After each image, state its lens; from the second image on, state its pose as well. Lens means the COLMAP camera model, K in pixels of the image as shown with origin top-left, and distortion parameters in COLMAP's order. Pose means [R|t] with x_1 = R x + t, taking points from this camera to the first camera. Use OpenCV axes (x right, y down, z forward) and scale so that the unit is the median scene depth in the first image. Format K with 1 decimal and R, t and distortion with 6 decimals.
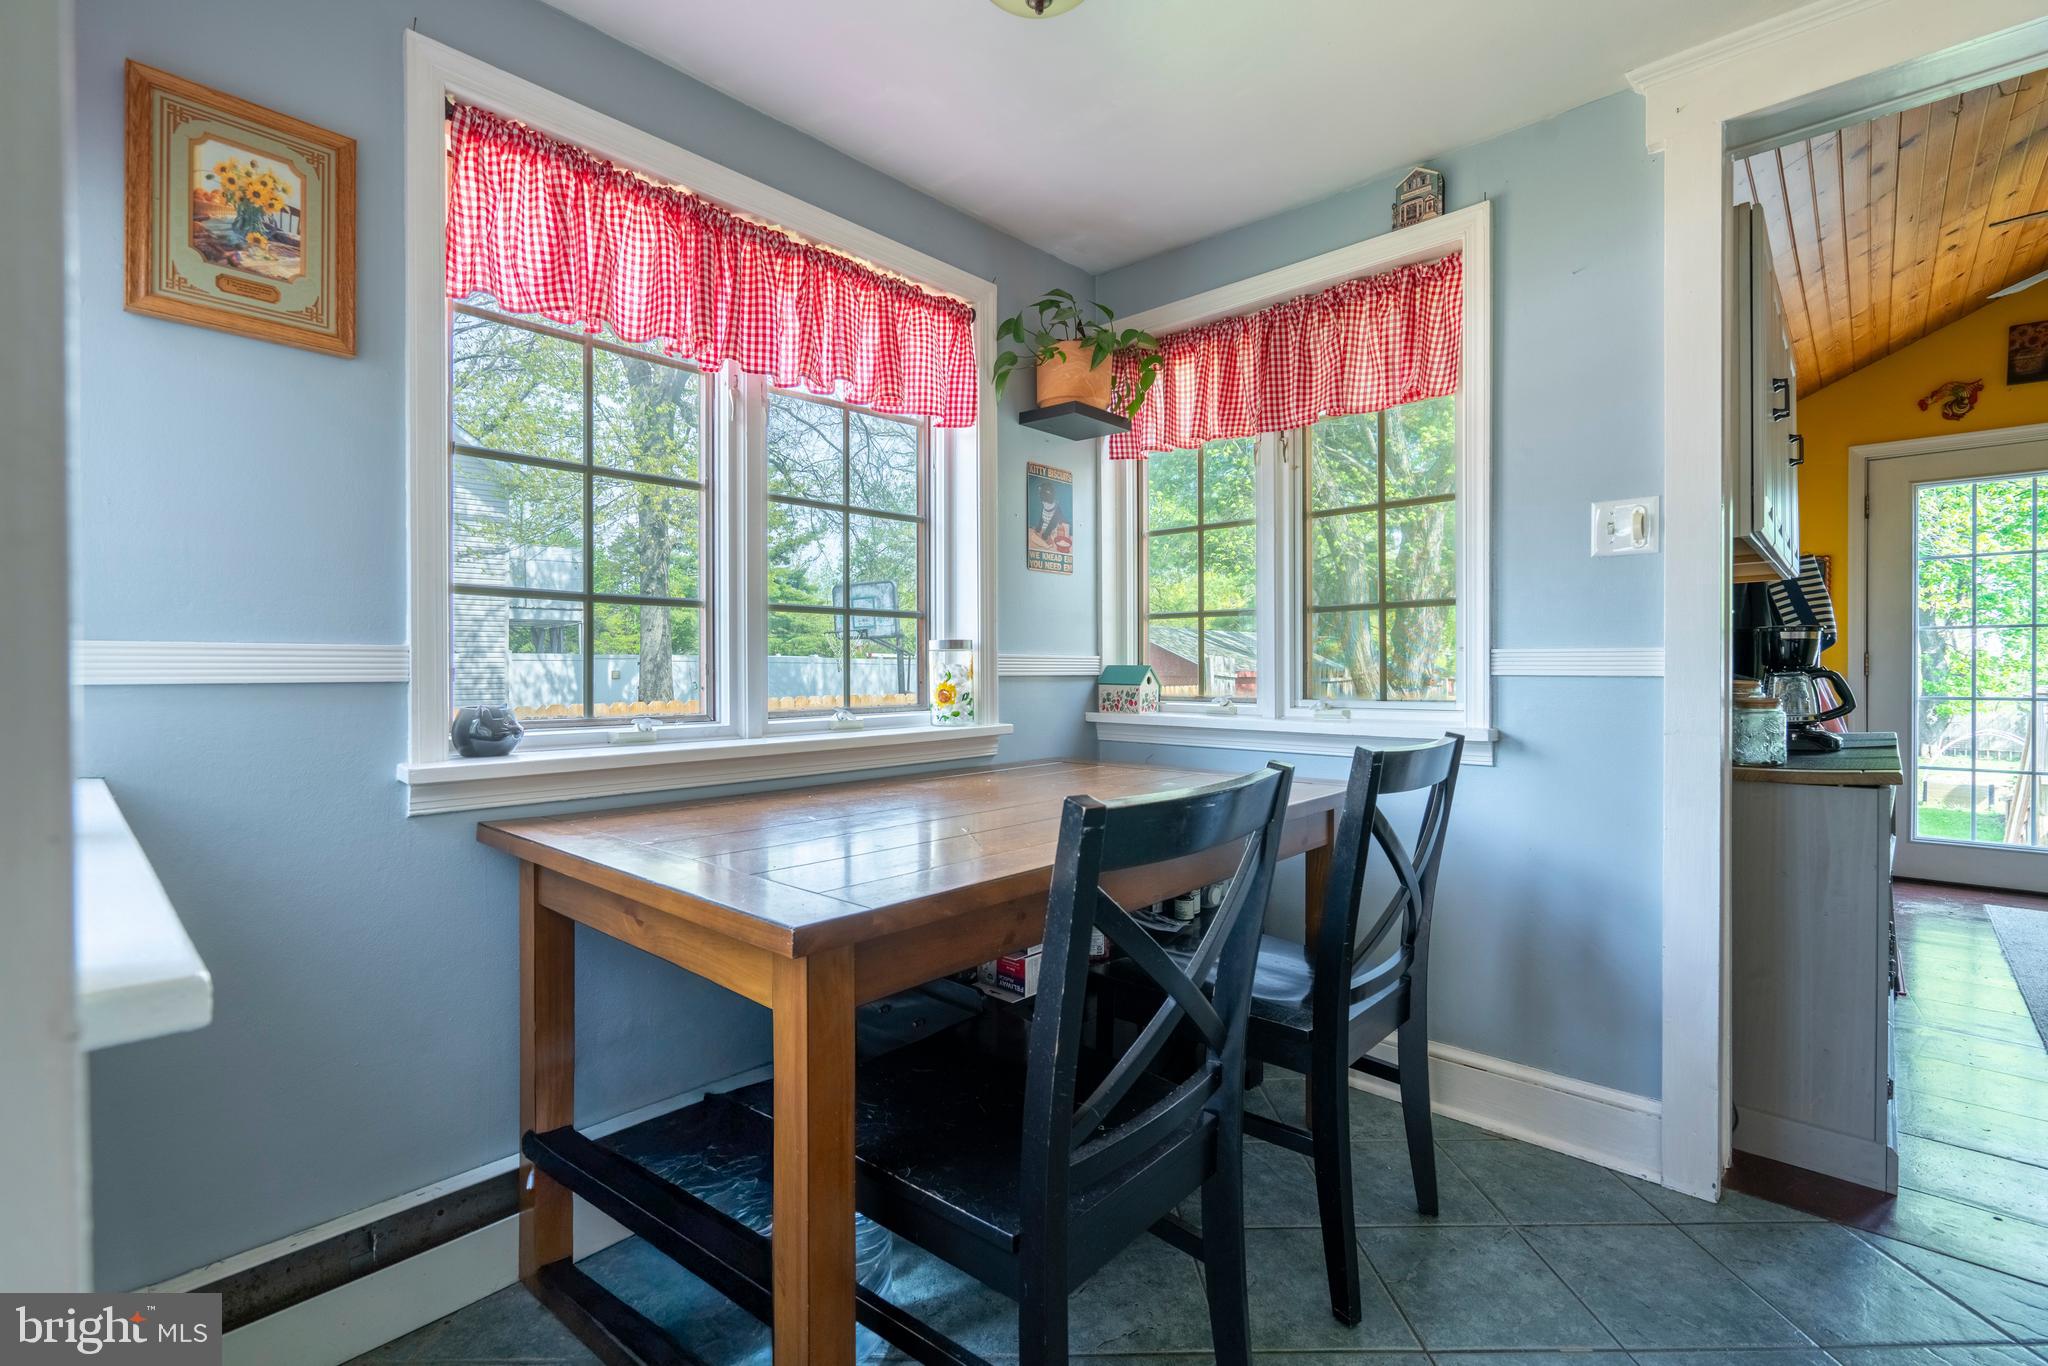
lens RADIAL K [[945.6, 0, 1012.8], [0, 945.6, 681.5], [0, 0, 1]] dist [-0.014466, 0.010018]
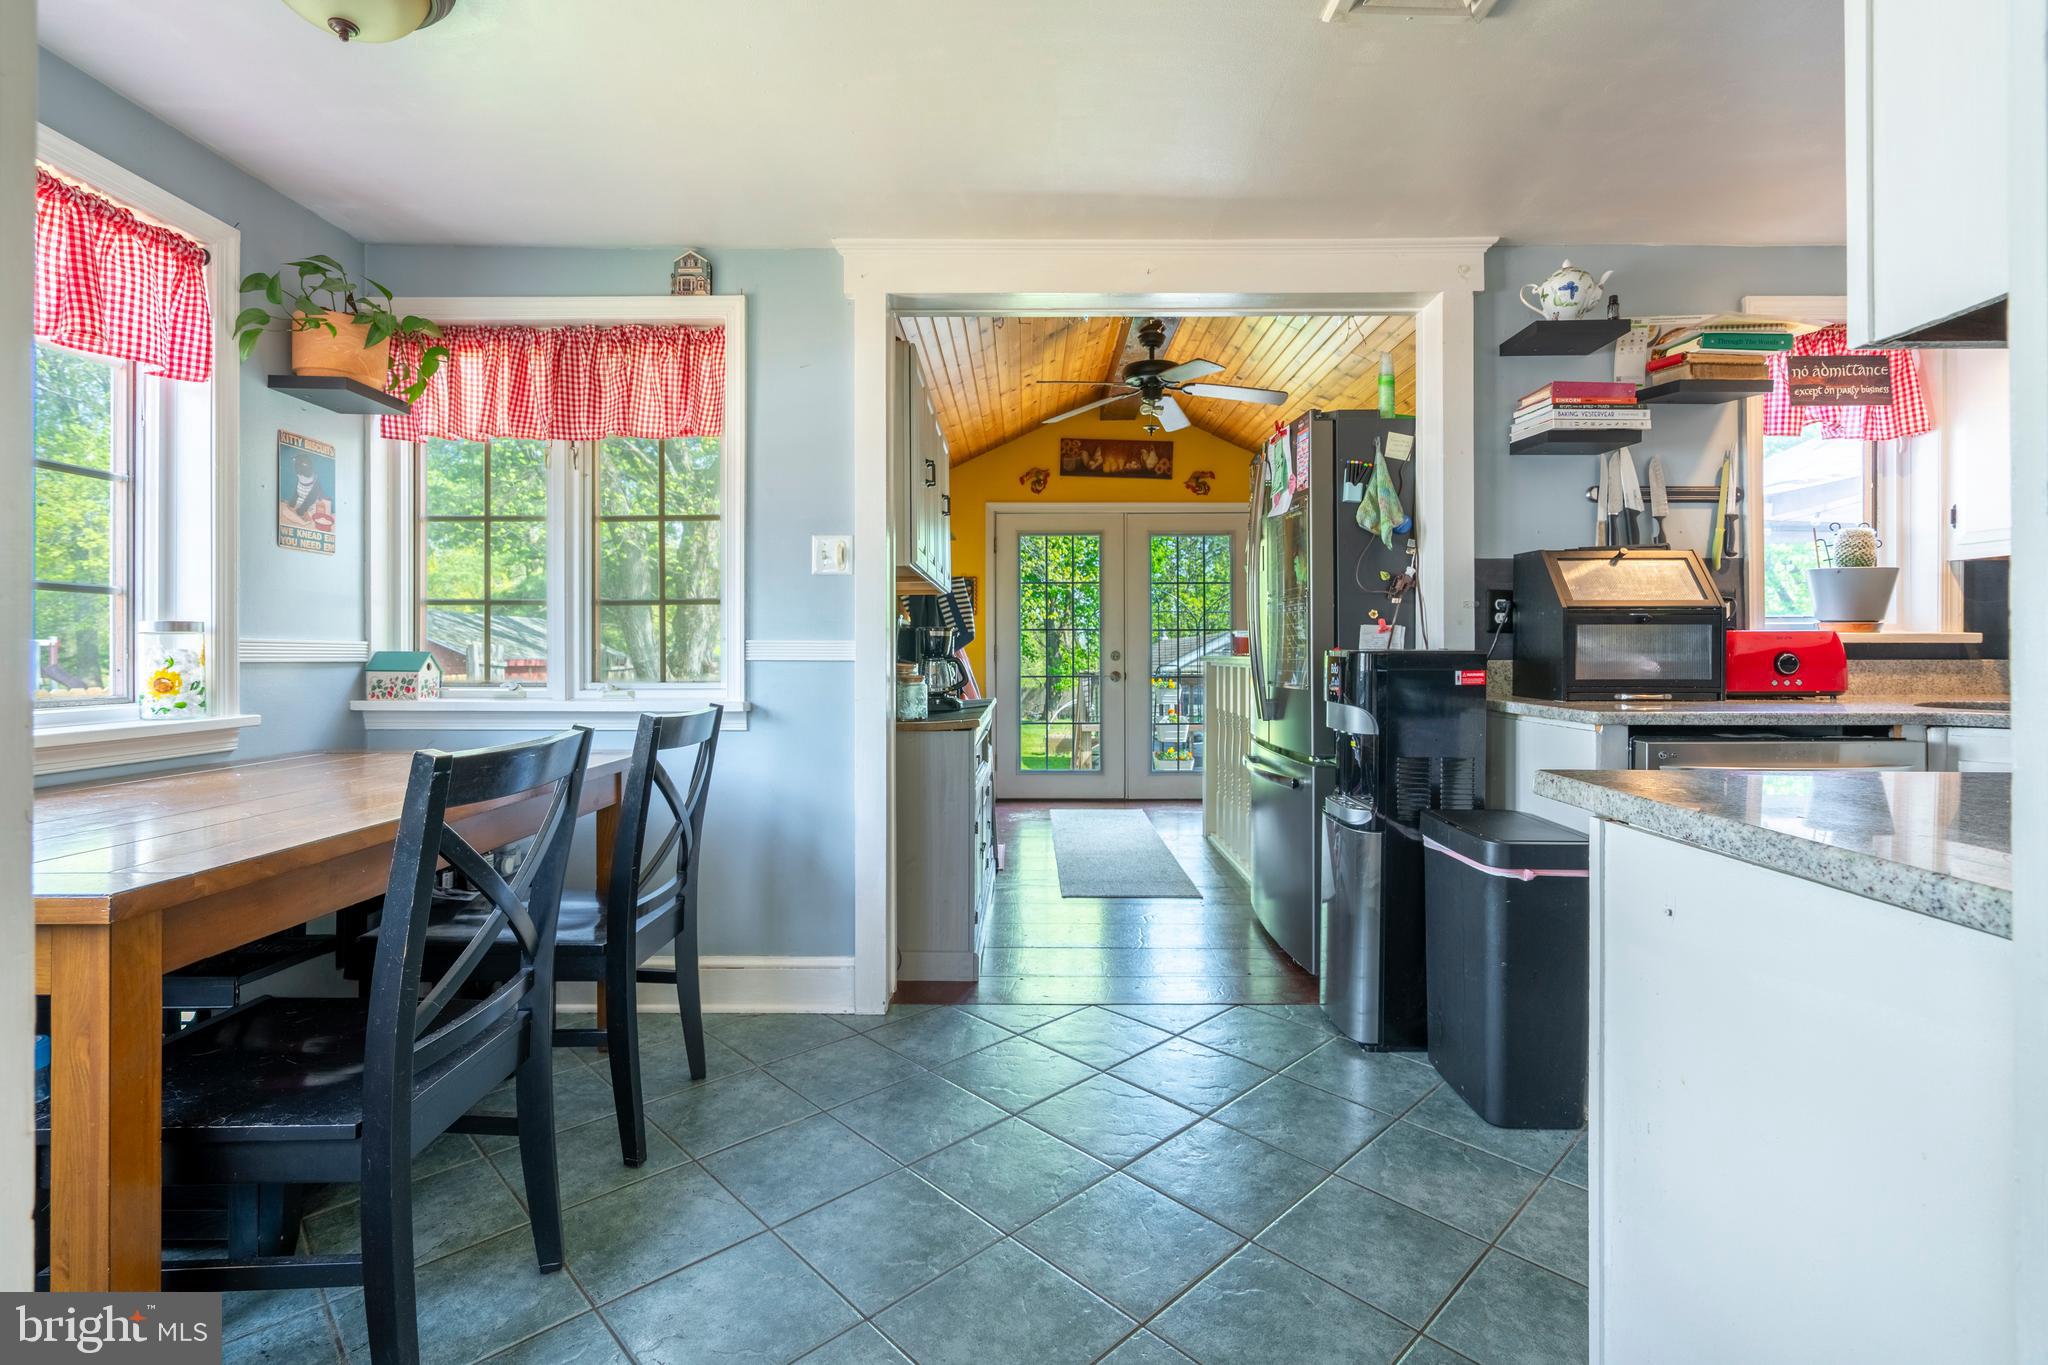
lens RADIAL K [[943.2, 0, 1014.8], [0, 943.2, 647.5], [0, 0, 1]] dist [-0.006745, 0.004084]
pose [[0.745299, 0.008169, 0.666680, -0.065537], [0.007518, 0.999758, -0.020656, 0.004385], [-0.666688, 0.020407, 0.745057, -0.171864]]
